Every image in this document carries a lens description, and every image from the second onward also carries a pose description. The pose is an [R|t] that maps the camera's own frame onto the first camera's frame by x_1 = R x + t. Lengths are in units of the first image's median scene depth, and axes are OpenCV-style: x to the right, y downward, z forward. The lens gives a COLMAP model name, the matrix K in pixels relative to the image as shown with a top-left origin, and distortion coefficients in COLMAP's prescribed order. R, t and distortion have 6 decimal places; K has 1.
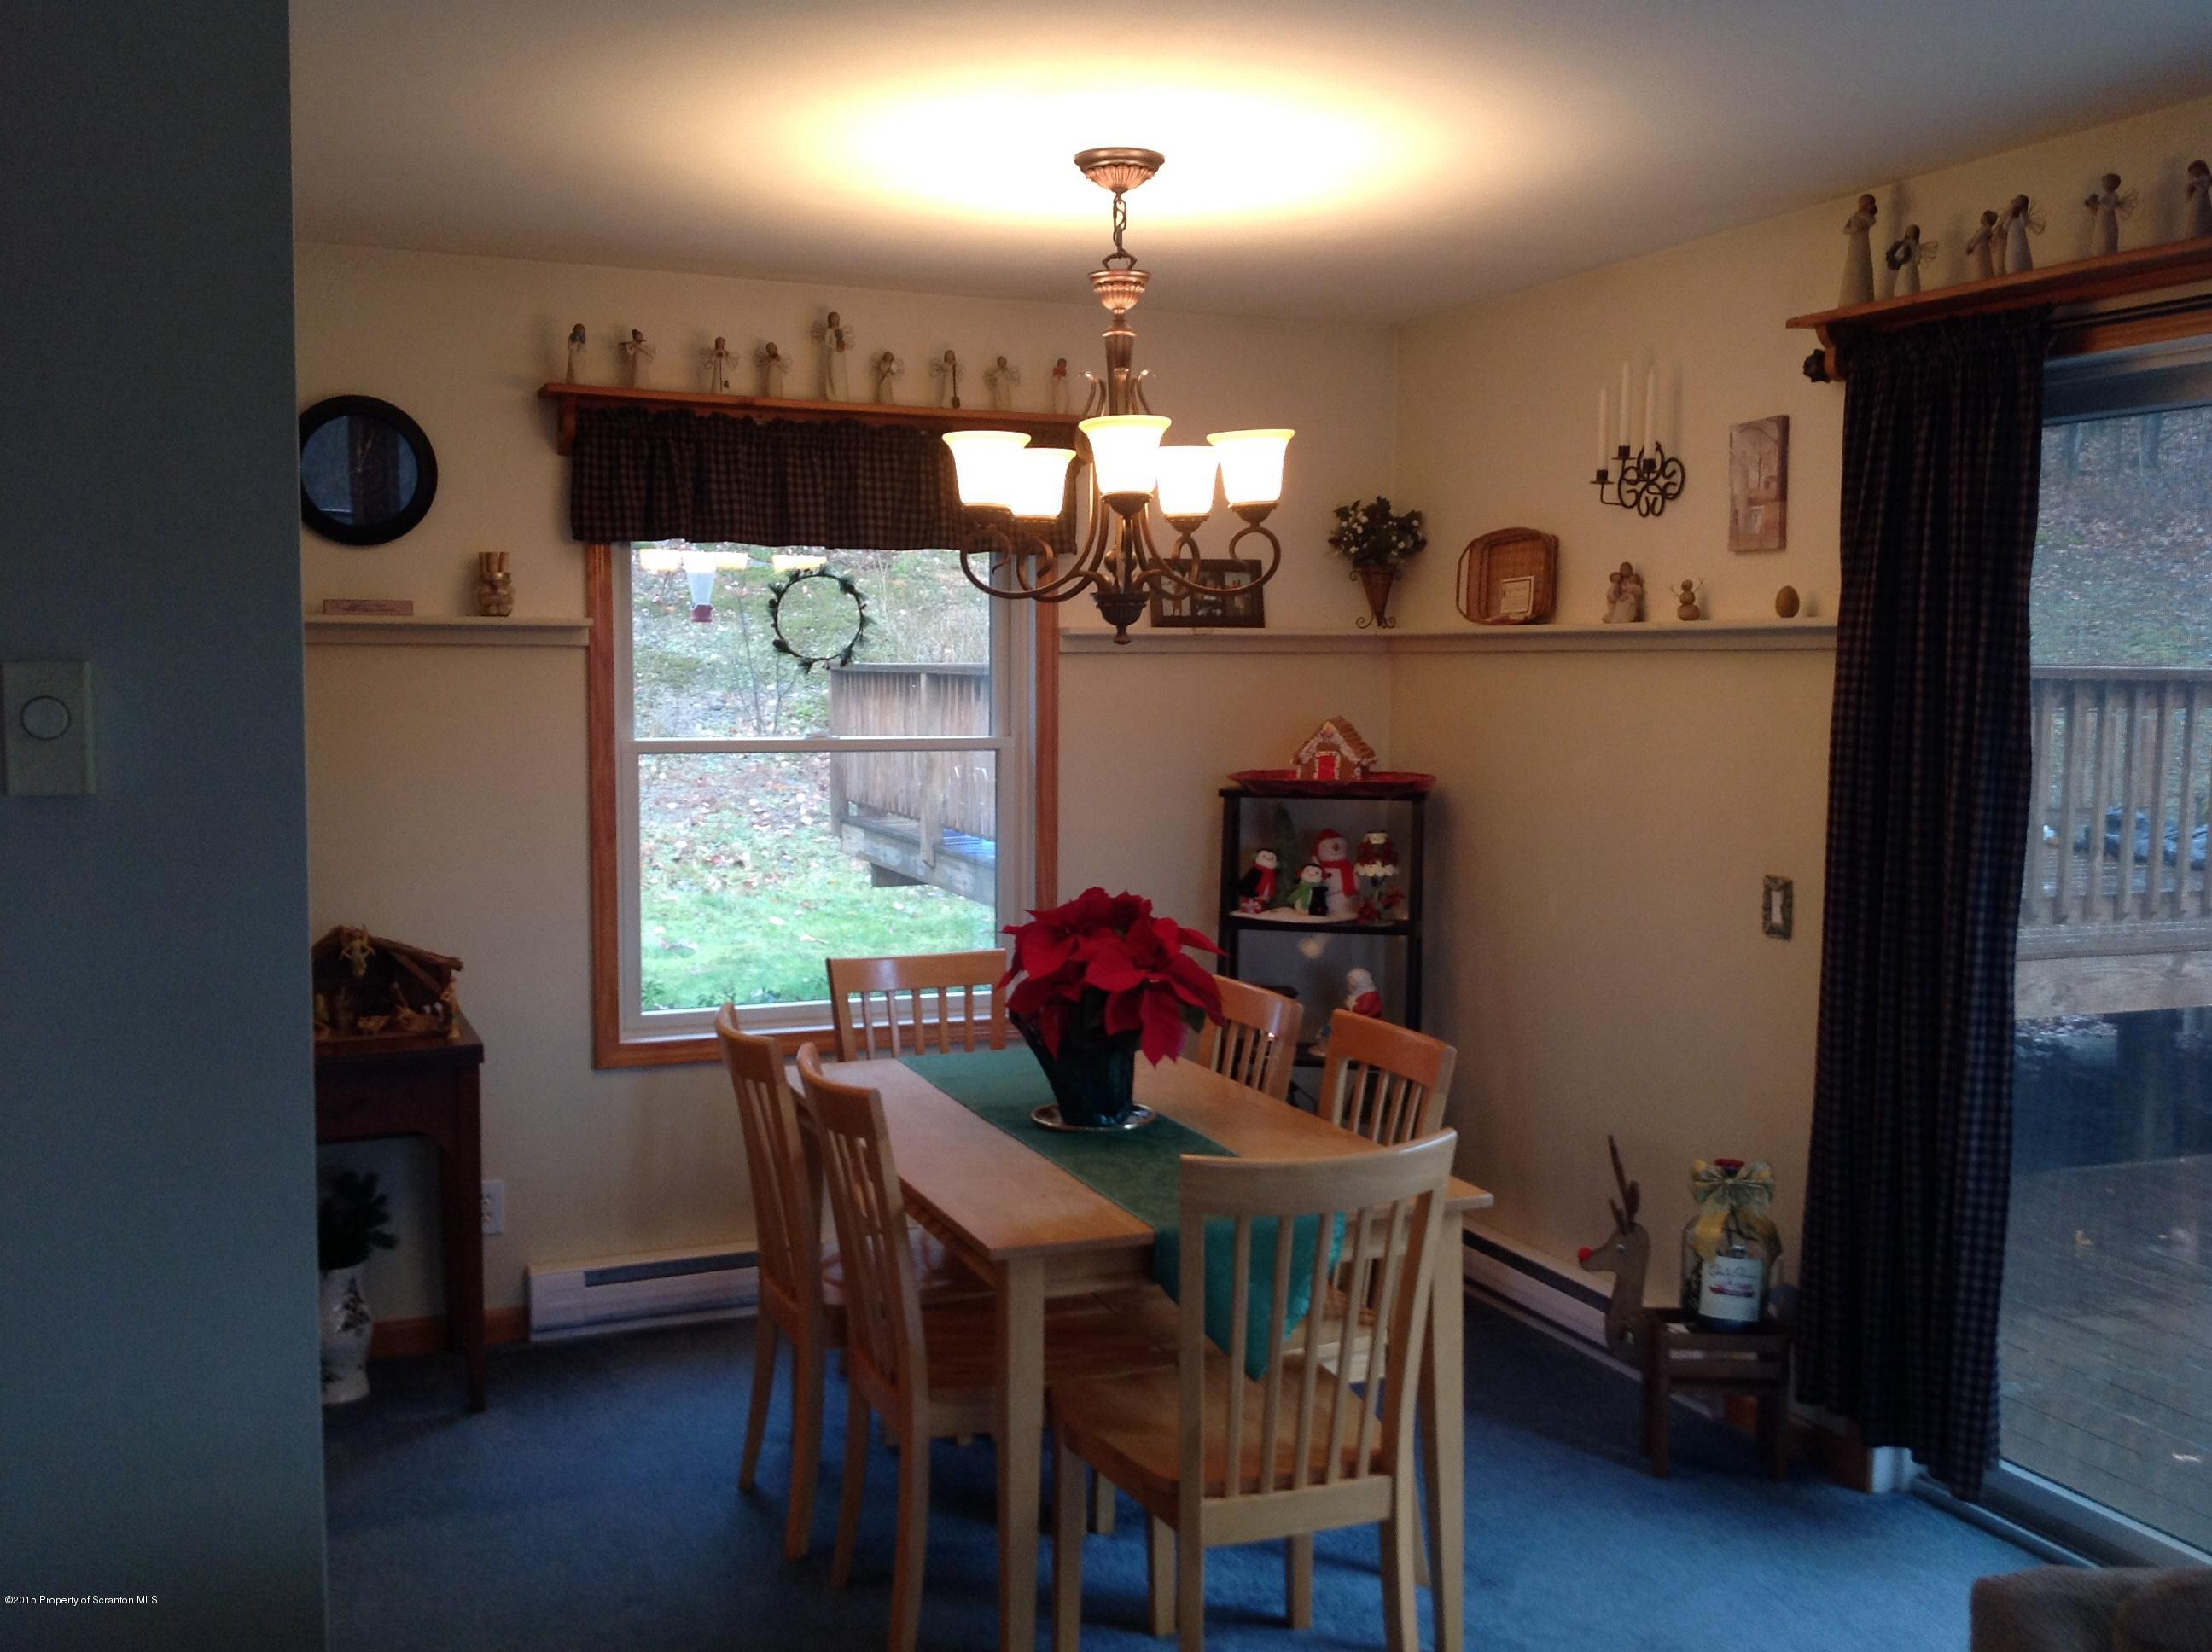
lens RADIAL K [[2072.2, 0, 1098.7], [0, 2072.2, 813.4], [0, 0, 1]] dist [0.034683, 0.000000]
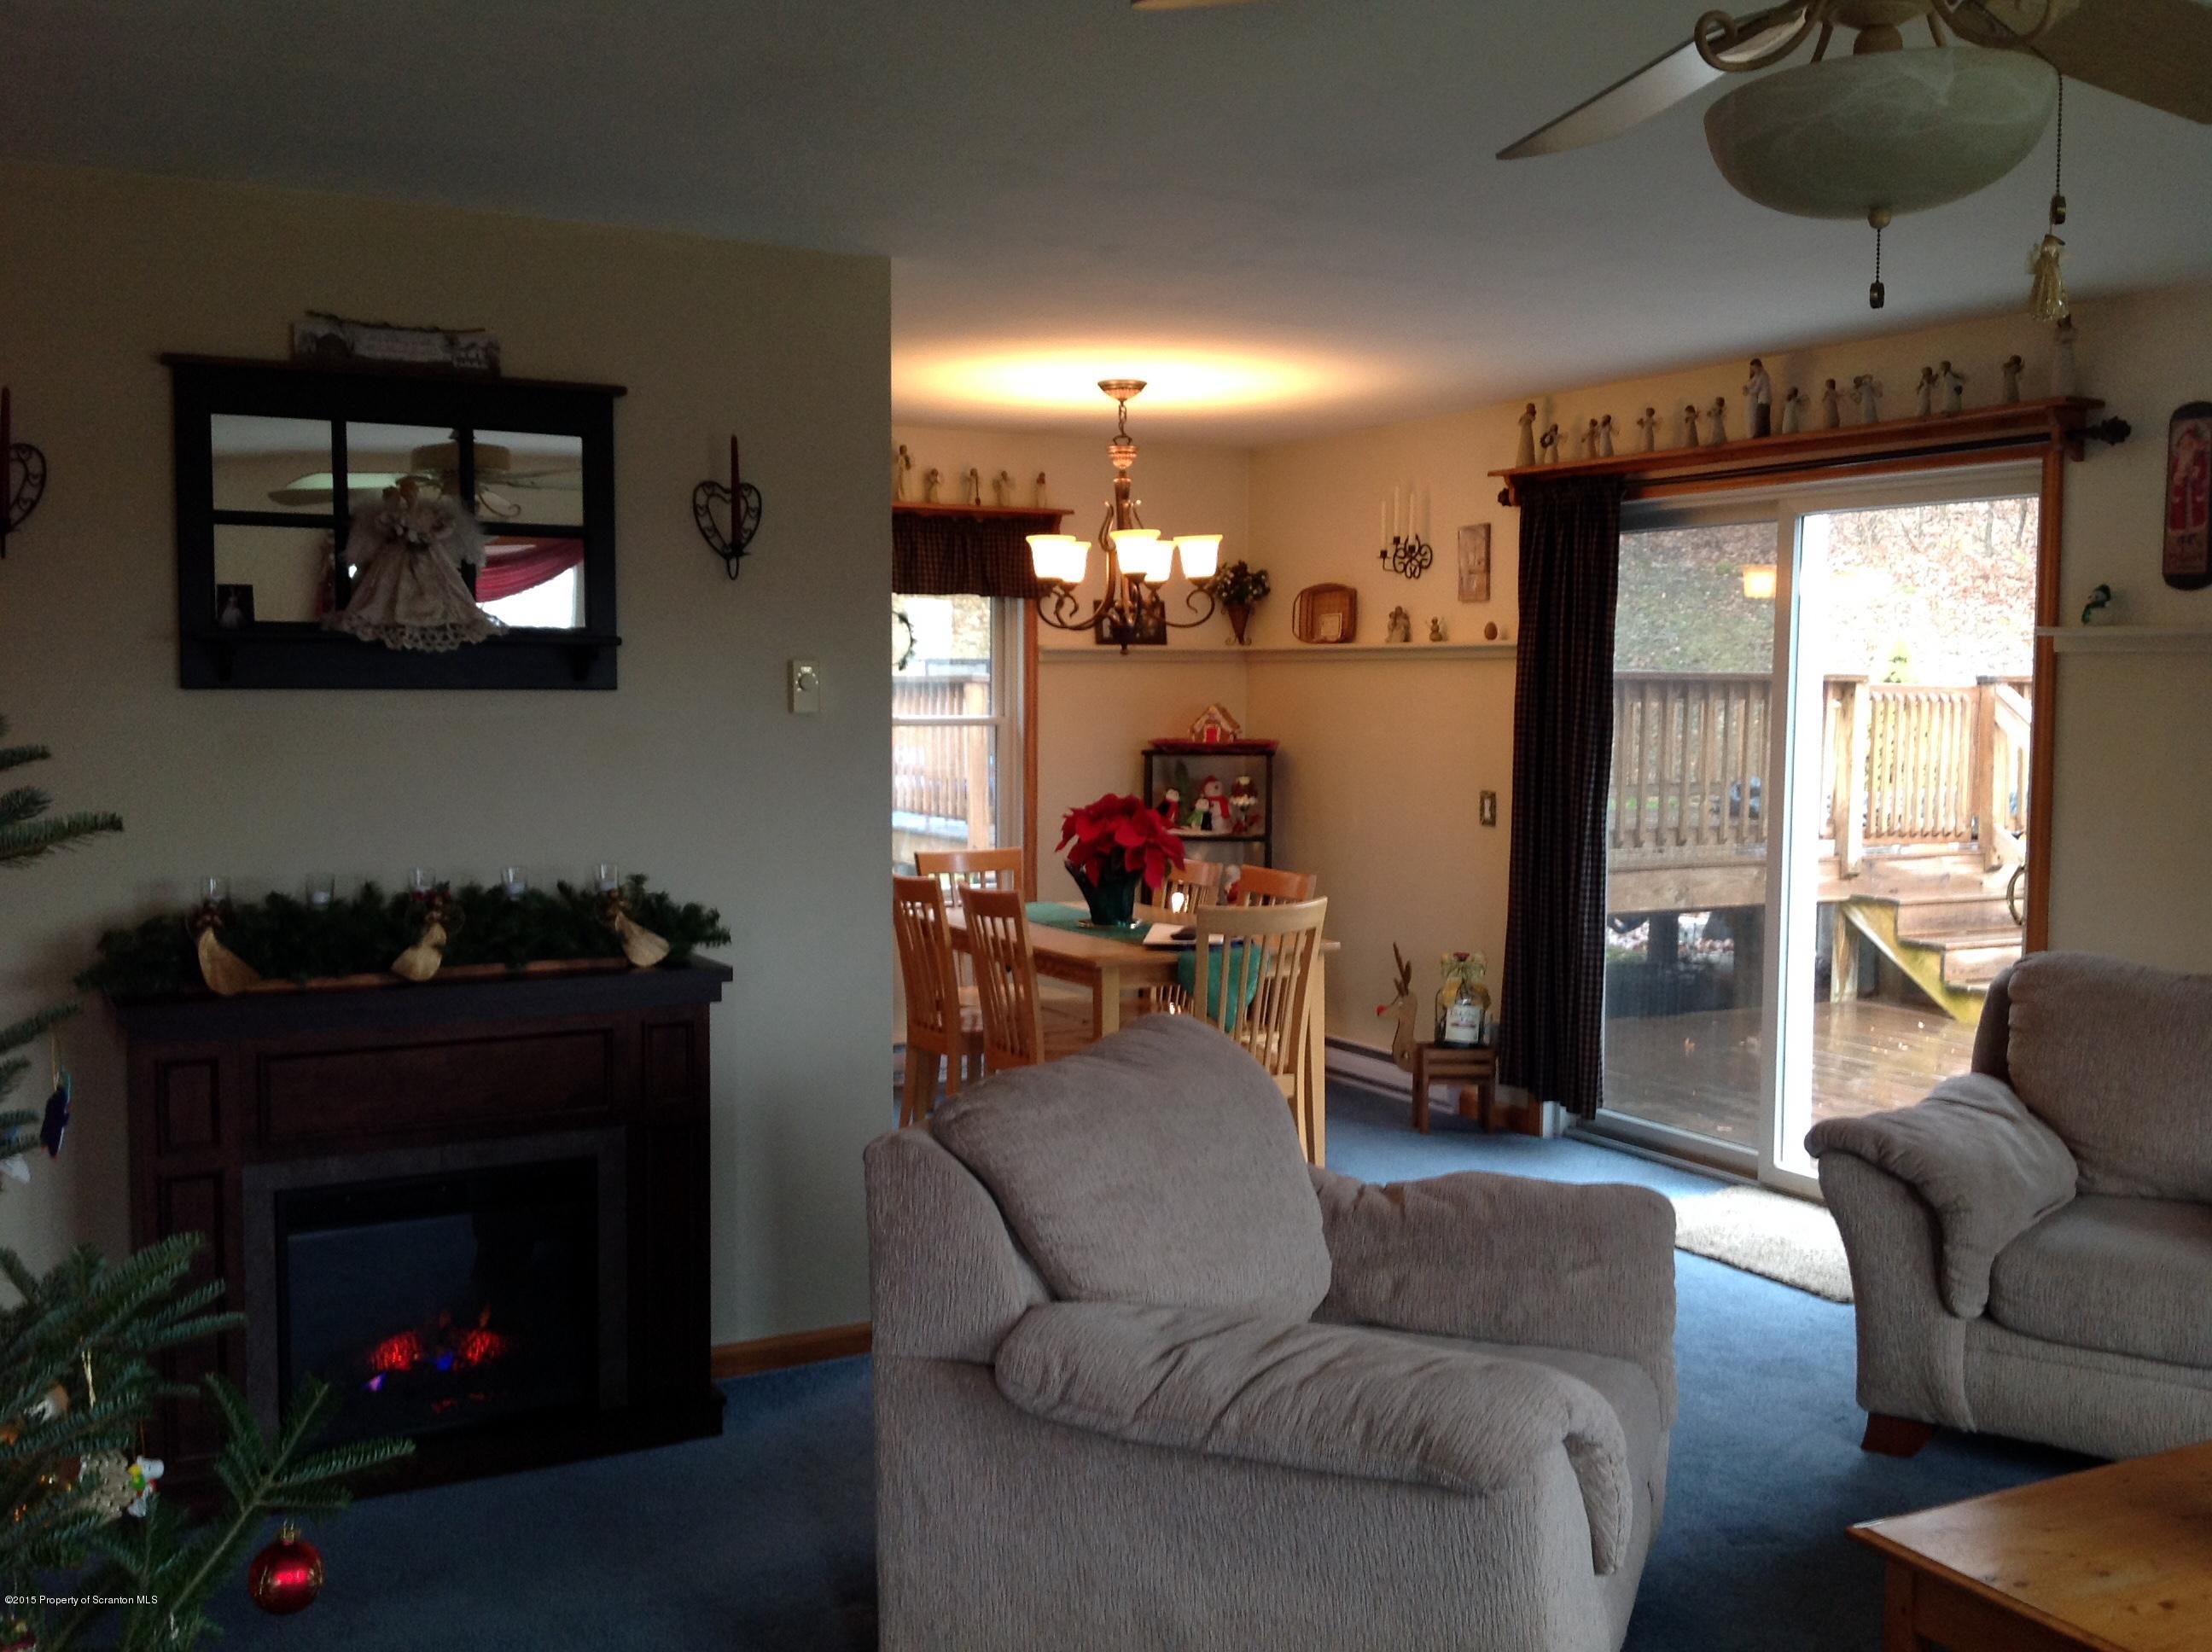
lens RADIAL K [[2072.2, 0, 1101.9], [0, 2072.2, 837.9], [0, 0, 1]] dist [0.034683, 0.000000]
pose [[0.993031, -0.011128, 0.117327, -0.194851], [0.010609, 0.999931, 0.005052, 0.057942], [-0.117375, -0.003772, 0.993080, -0.675845]]
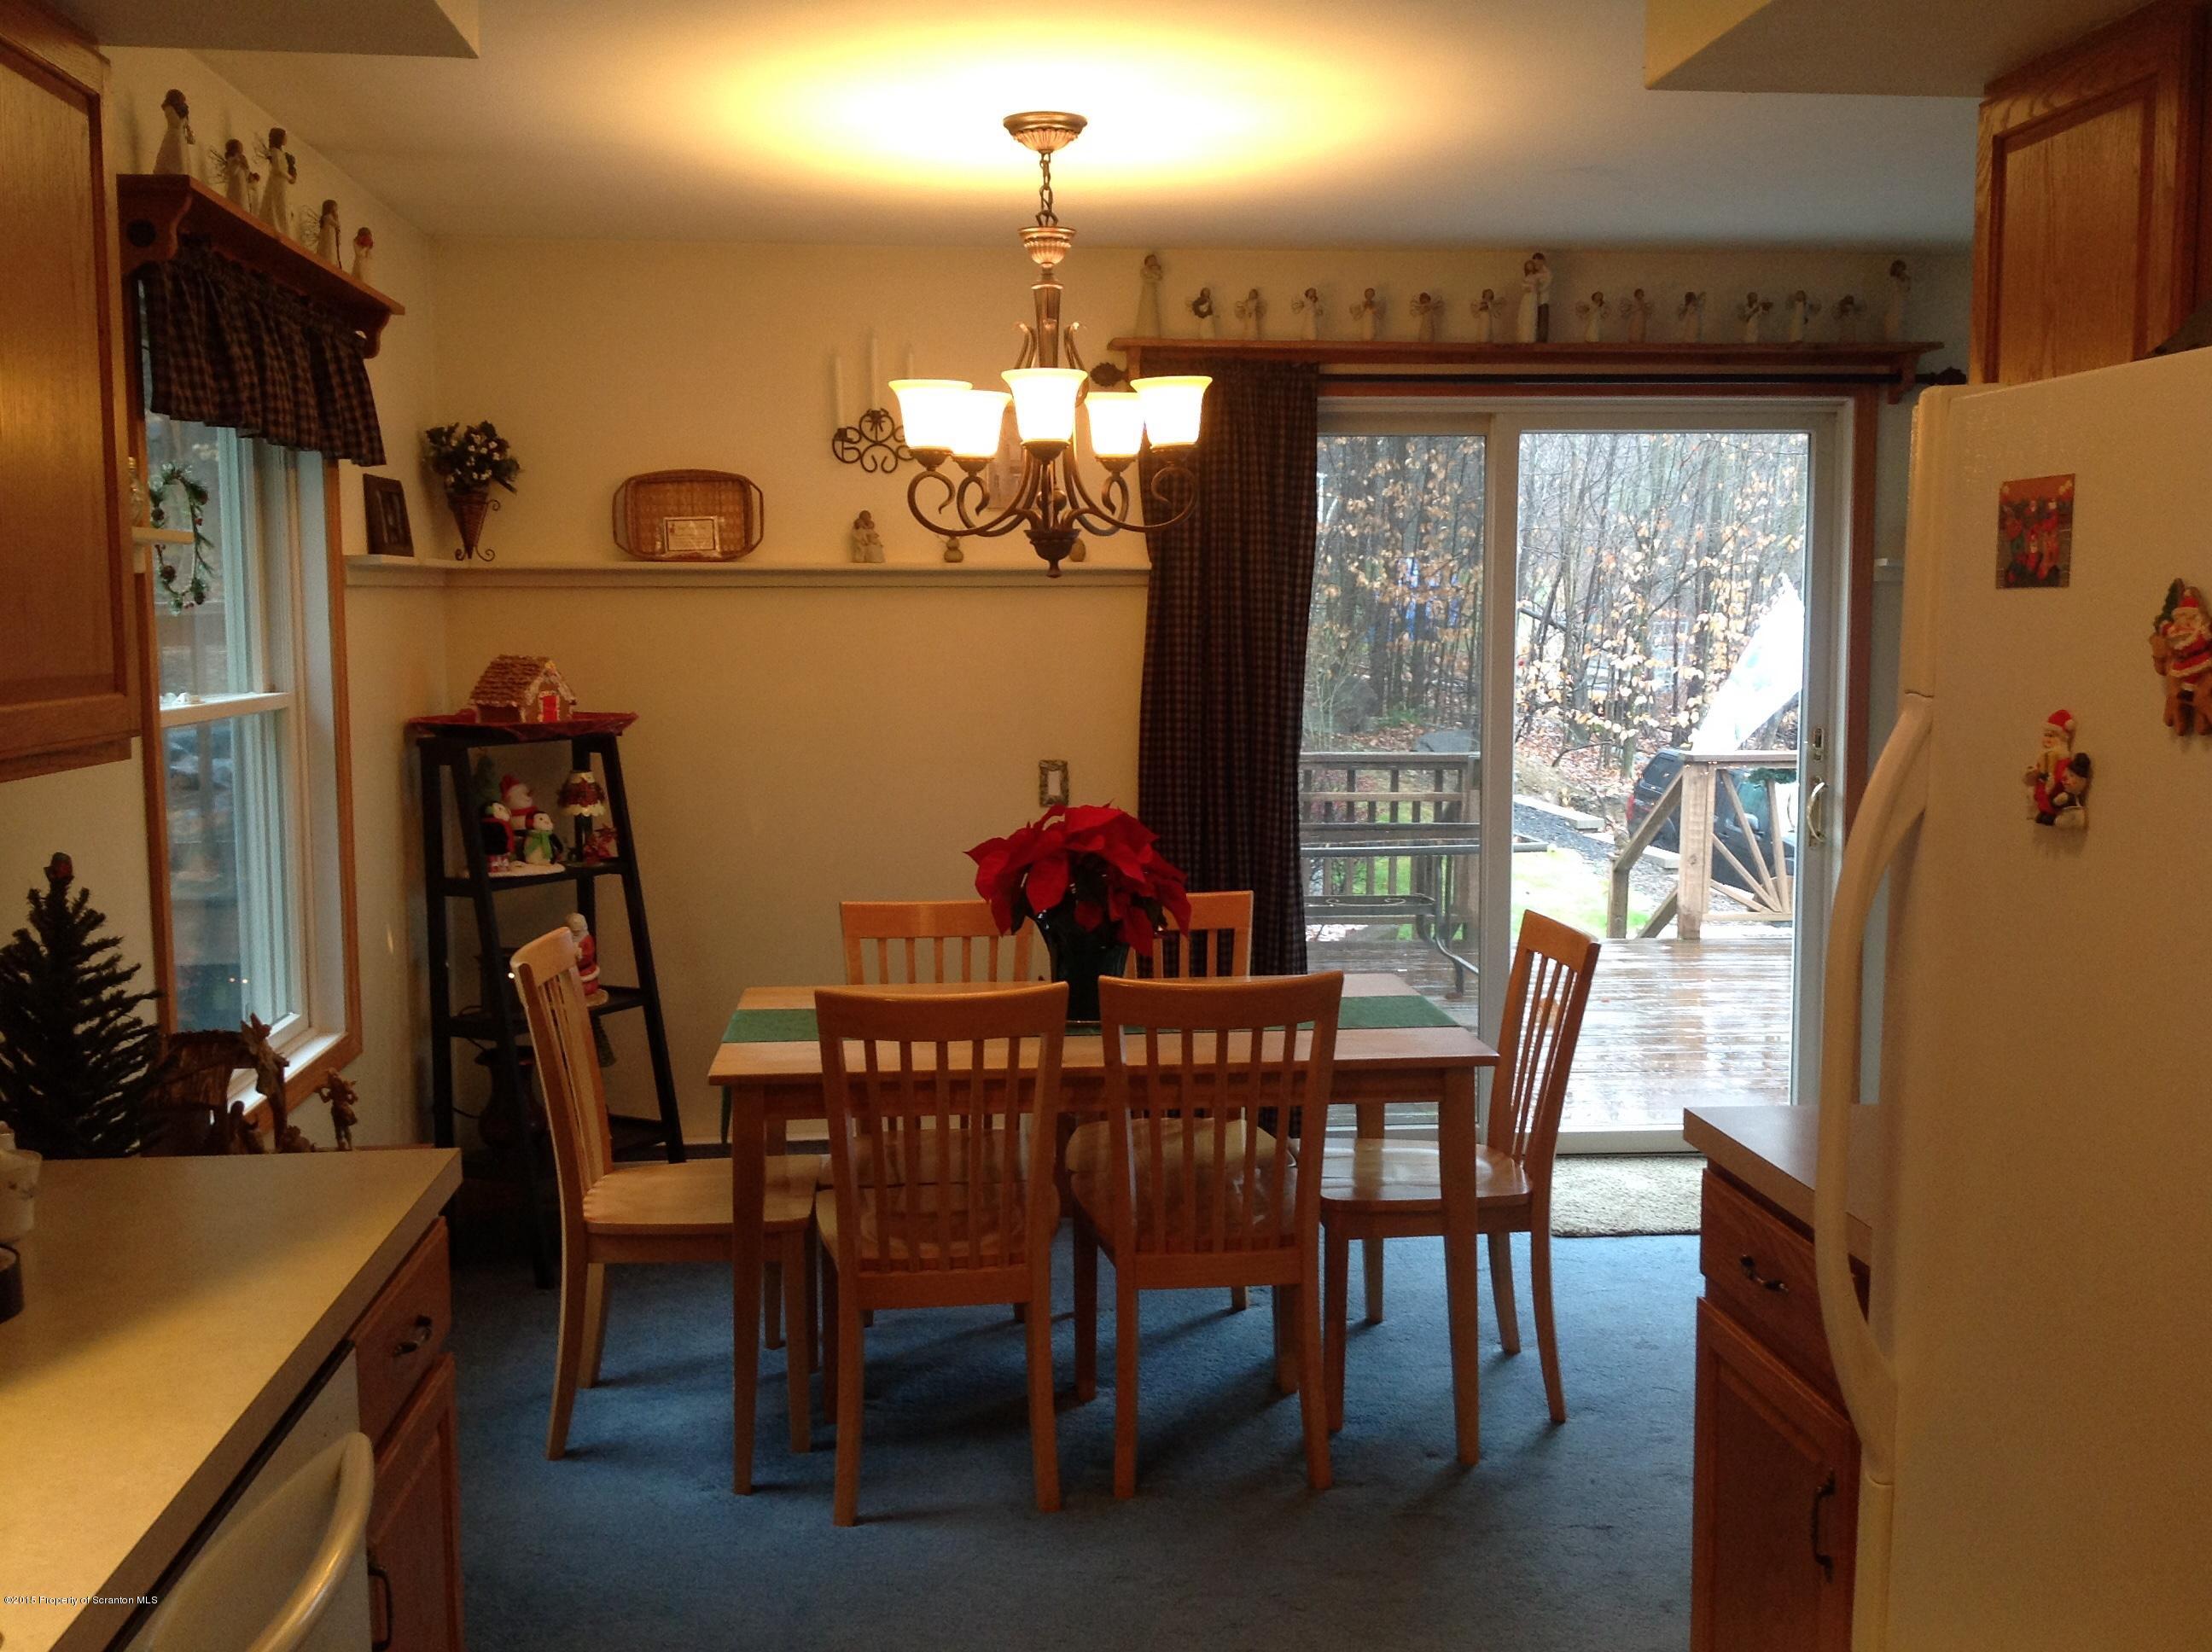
lens RADIAL K [[2072.2, 0, 1104.5], [0, 2072.2, 827.5], [0, 0, 1]] dist [0.034683, 0.000000]
pose [[0.277437, -0.109305, 0.954506, -0.923562], [0.075962, 0.992892, 0.091622, -0.044877], [-0.957736, 0.047087, 0.283768, 0.605879]]
